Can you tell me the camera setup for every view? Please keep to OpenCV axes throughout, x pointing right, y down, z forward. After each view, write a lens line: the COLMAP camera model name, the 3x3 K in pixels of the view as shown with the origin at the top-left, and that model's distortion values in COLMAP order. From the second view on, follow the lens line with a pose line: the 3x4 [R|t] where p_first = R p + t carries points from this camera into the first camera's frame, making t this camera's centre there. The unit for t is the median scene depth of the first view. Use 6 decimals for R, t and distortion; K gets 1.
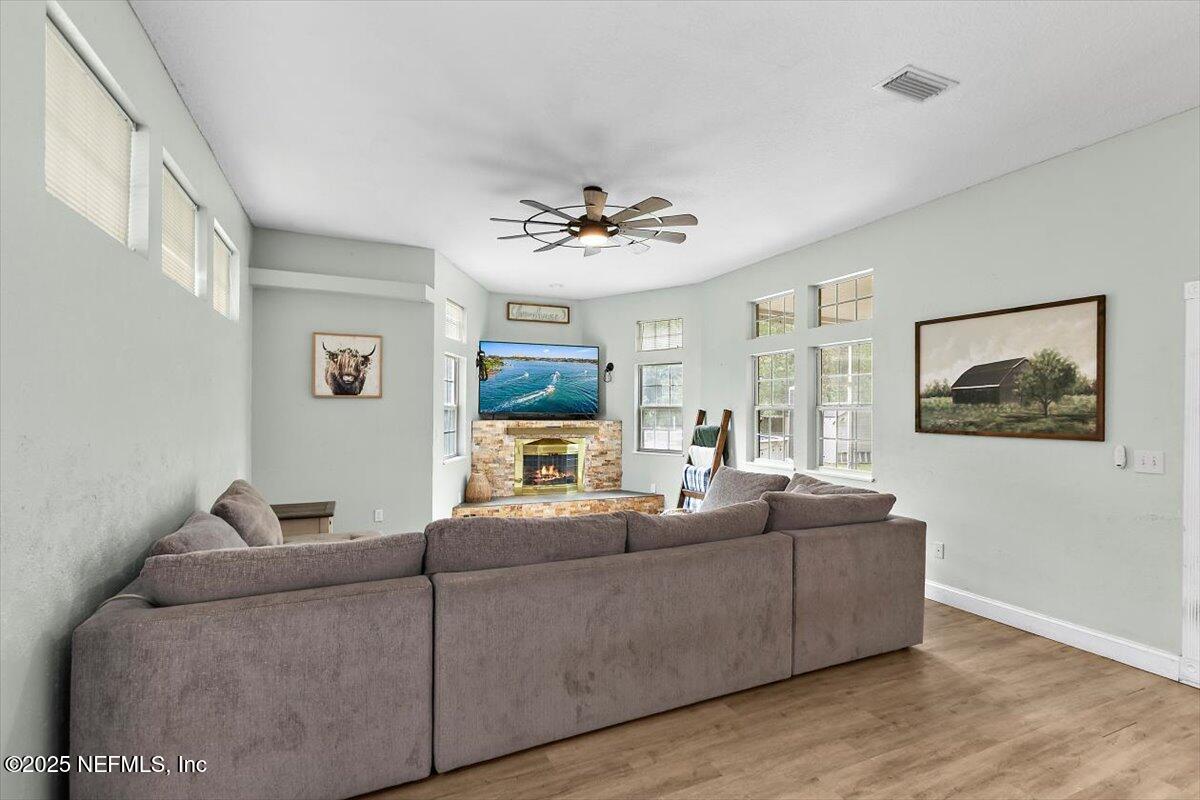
lens RADIAL K [[566.7, 0, 610.2], [0, 566.7, 419.6], [0, 0, 1]] dist [-0.040637, 0.018427]
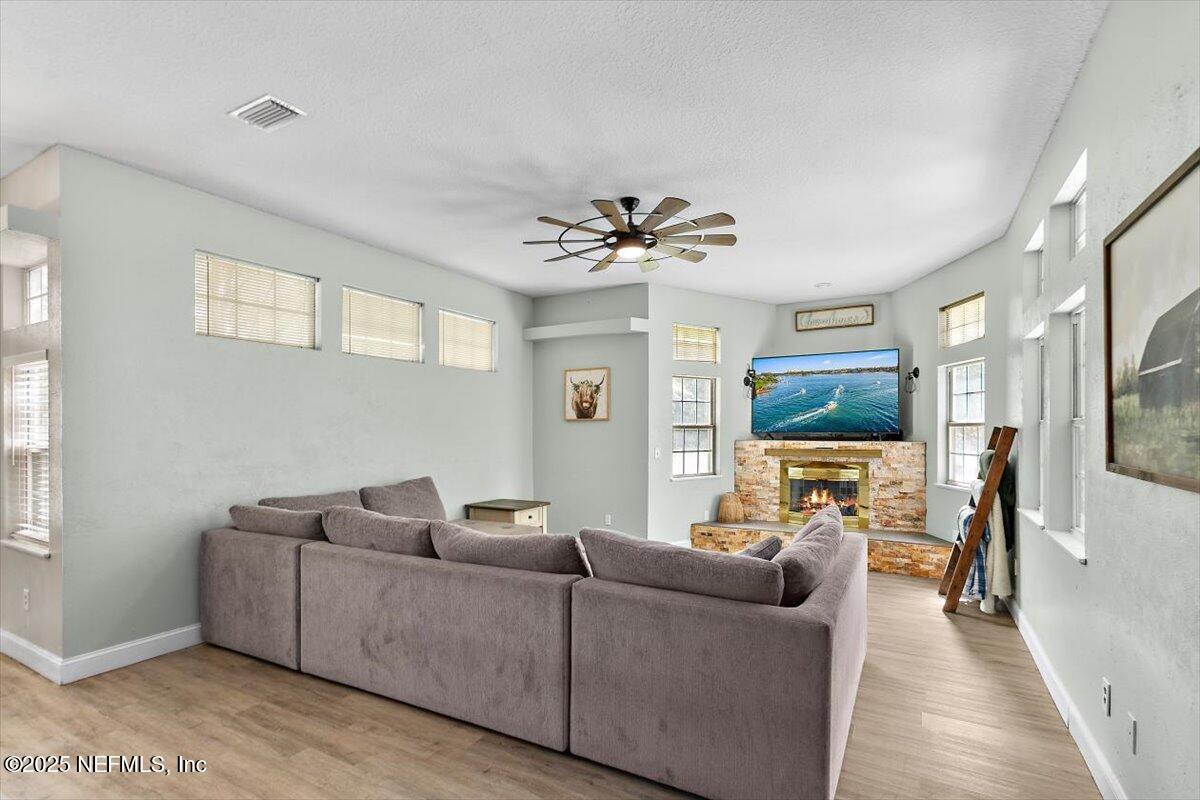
lens RADIAL K [[562.5, 0, 604.9], [0, 562.5, 444.9], [0, 0, 1]] dist [-0.026345, 0.008695]
pose [[0.592487, 0.014537, -0.805449, 0.413397], [-0.007356, 0.999893, 0.012636, -0.001145], [0.805546, -0.001562, 0.592531, 0.230210]]
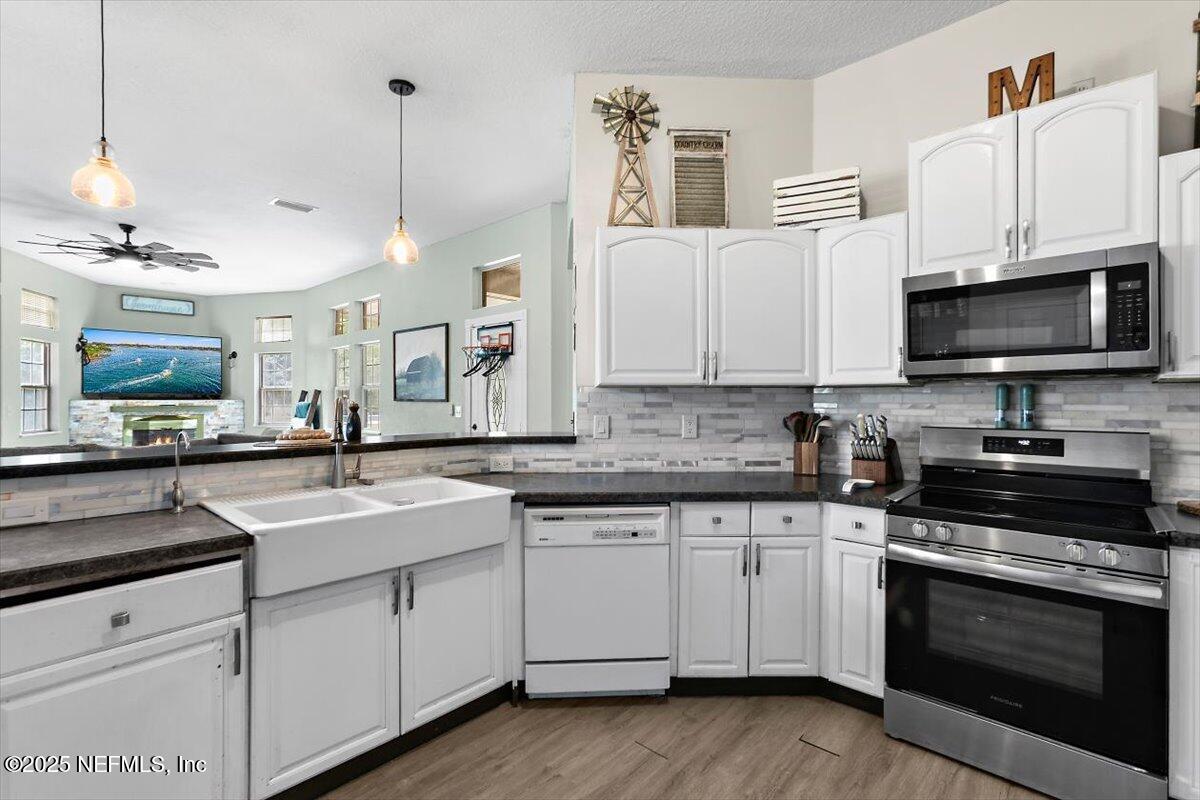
lens RADIAL K [[541.6, 0, 612.7], [0, 541.6, 397.7], [0, 0, 1]] dist [-0.046646, 0.023478]
pose [[0.910646, -0.006826, 0.413132, 0.295750], [0.012917, 0.999845, -0.011954, 0.023494], [-0.412986, 0.016222, 0.910593, -0.382820]]
